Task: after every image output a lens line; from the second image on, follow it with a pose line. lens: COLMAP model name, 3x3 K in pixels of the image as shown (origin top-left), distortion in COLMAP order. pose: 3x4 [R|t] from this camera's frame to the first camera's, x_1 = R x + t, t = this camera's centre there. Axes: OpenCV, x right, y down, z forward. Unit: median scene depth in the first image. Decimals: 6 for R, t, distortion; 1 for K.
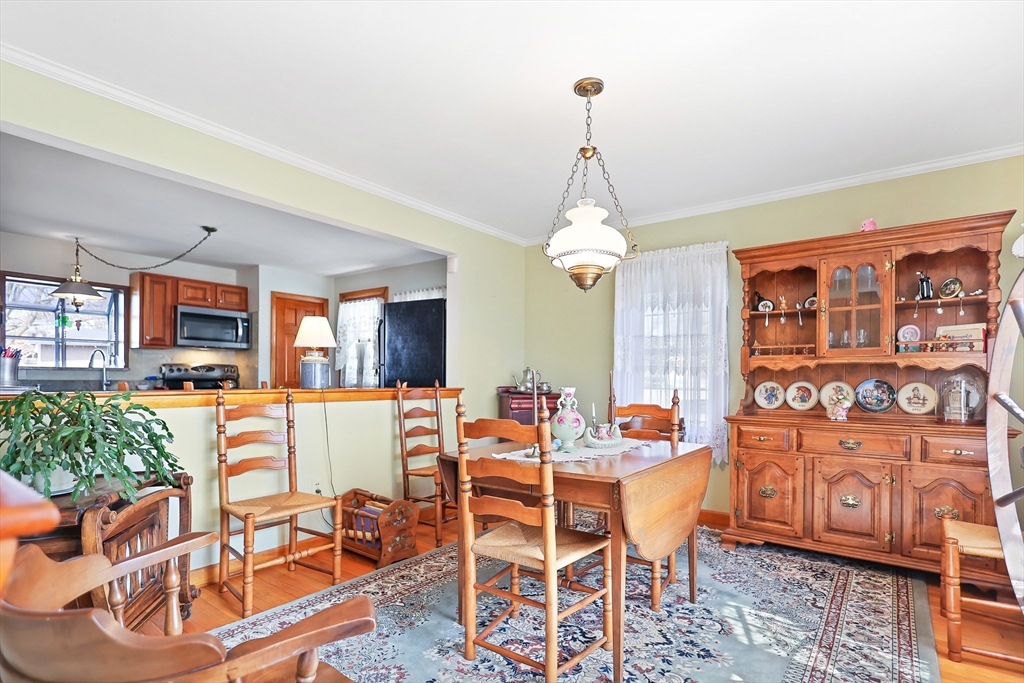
lens RADIAL K [[484.3, 0, 517.1], [0, 484.3, 376.3], [0, 0, 1]] dist [0.001979, 0.000303]
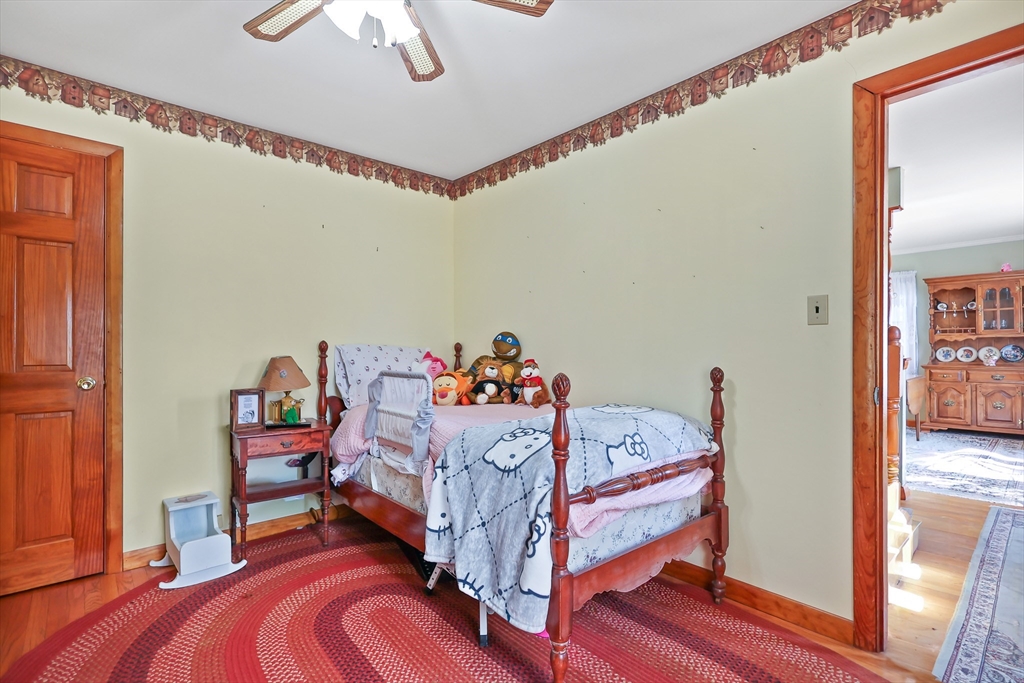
lens RADIAL K [[484.3, 0, 503.3], [0, 484.3, 345.9], [0, 0, 1]] dist [0.001979, 0.000303]
pose [[0.981645, -0.013736, -0.190222, -0.855693], [0.011419, 0.999847, -0.013270, 0.011844], [0.190375, 0.010854, 0.981651, -1.243465]]
